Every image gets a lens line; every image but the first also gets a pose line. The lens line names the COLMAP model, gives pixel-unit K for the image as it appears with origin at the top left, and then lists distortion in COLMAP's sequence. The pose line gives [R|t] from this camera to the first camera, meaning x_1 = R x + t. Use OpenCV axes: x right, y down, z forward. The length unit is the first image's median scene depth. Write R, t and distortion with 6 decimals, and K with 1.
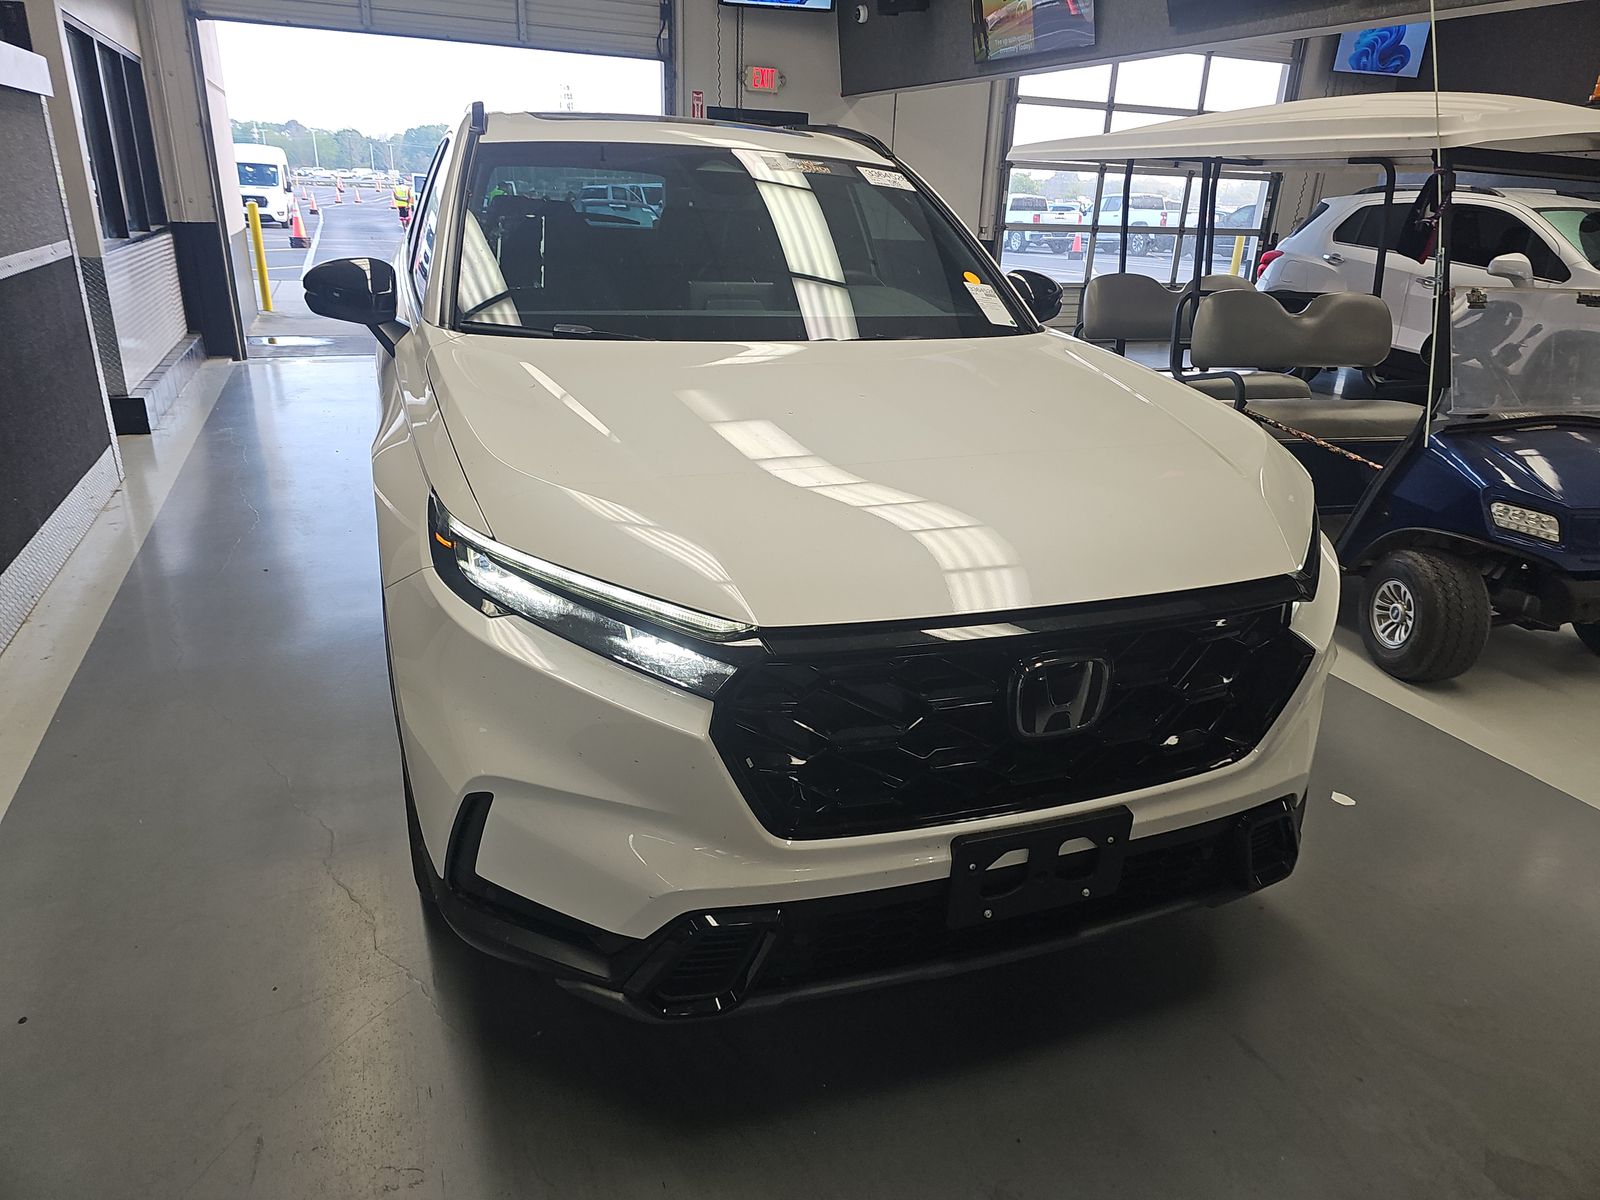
lens RADIAL K [[1075.1, 0, 795.7], [0, 1075.1, 597.4], [0, 0, 1]] dist [0.042894, -0.037508]
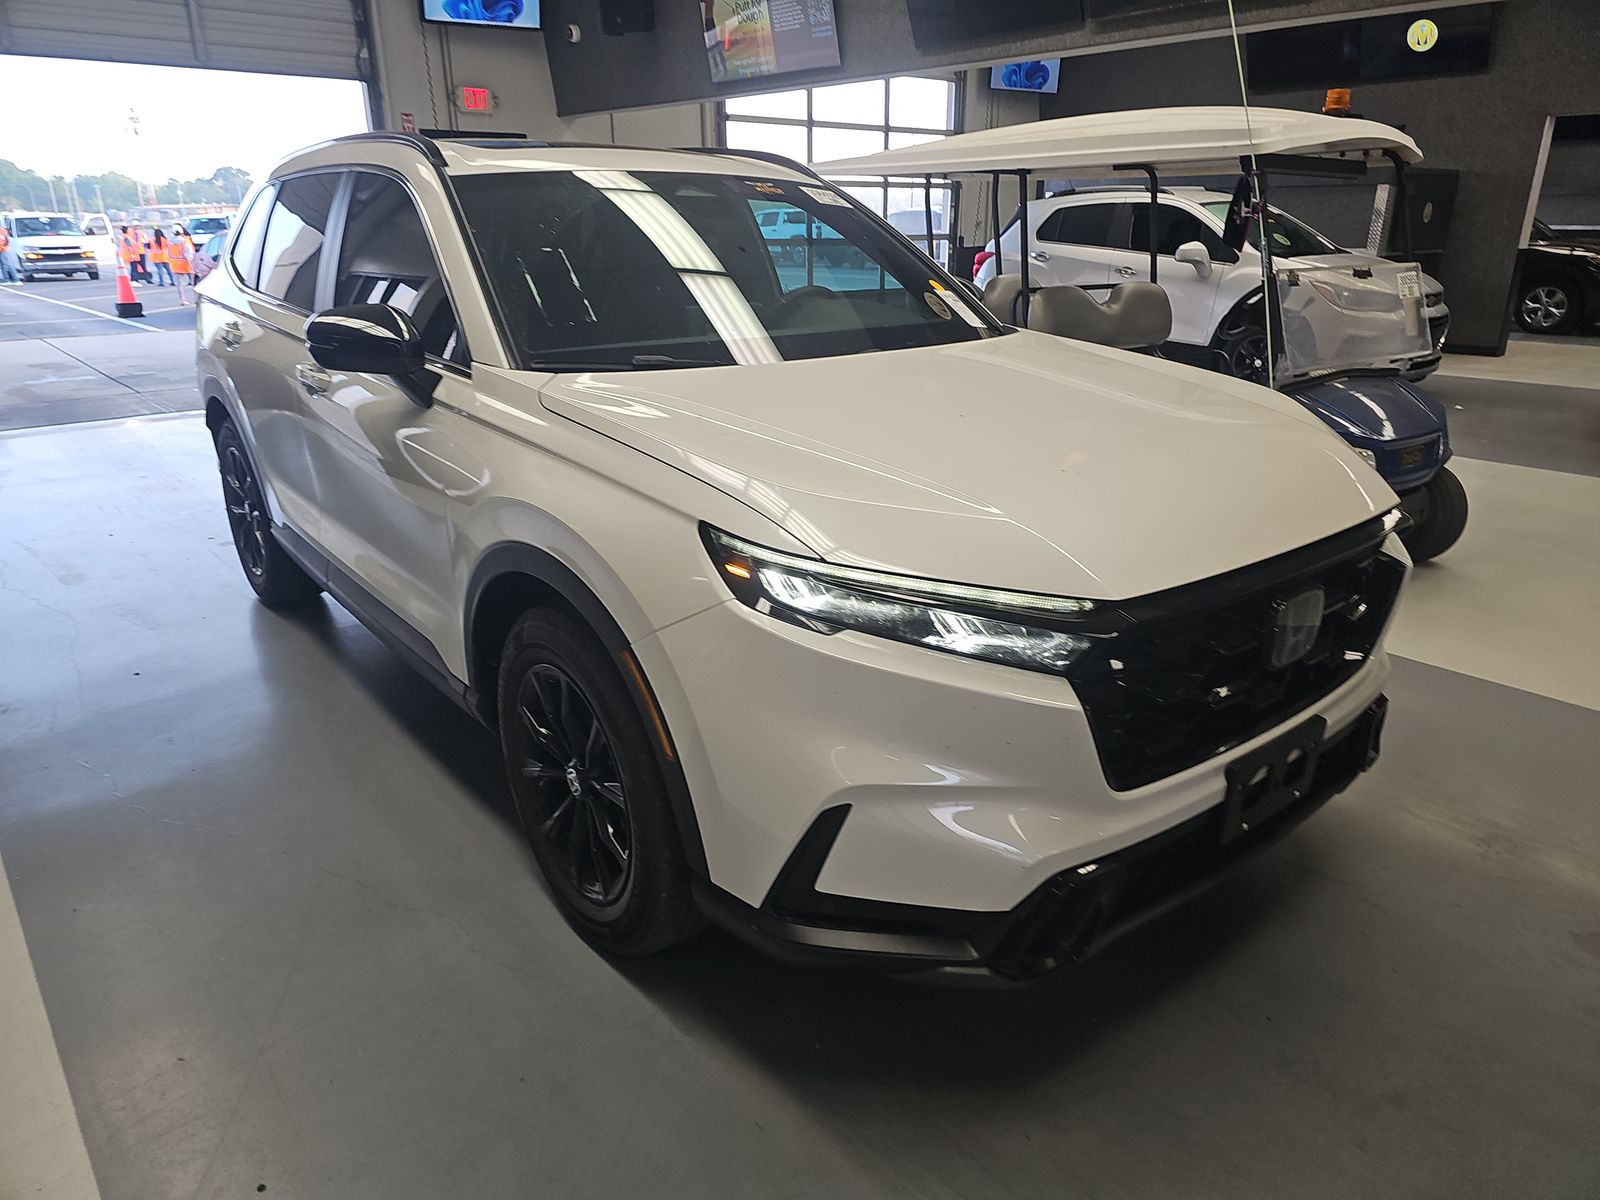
lens RADIAL K [[1075.1, 0, 809.8], [0, 1075.1, 611.4], [0, 0, 1]] dist [0.042894, -0.037508]
pose [[0.947158, -0.147428, 0.284879, -0.125562], [0.148126, 0.988782, 0.019219, -0.005662], [-0.284516, 0.023994, 0.958371, 0.004584]]
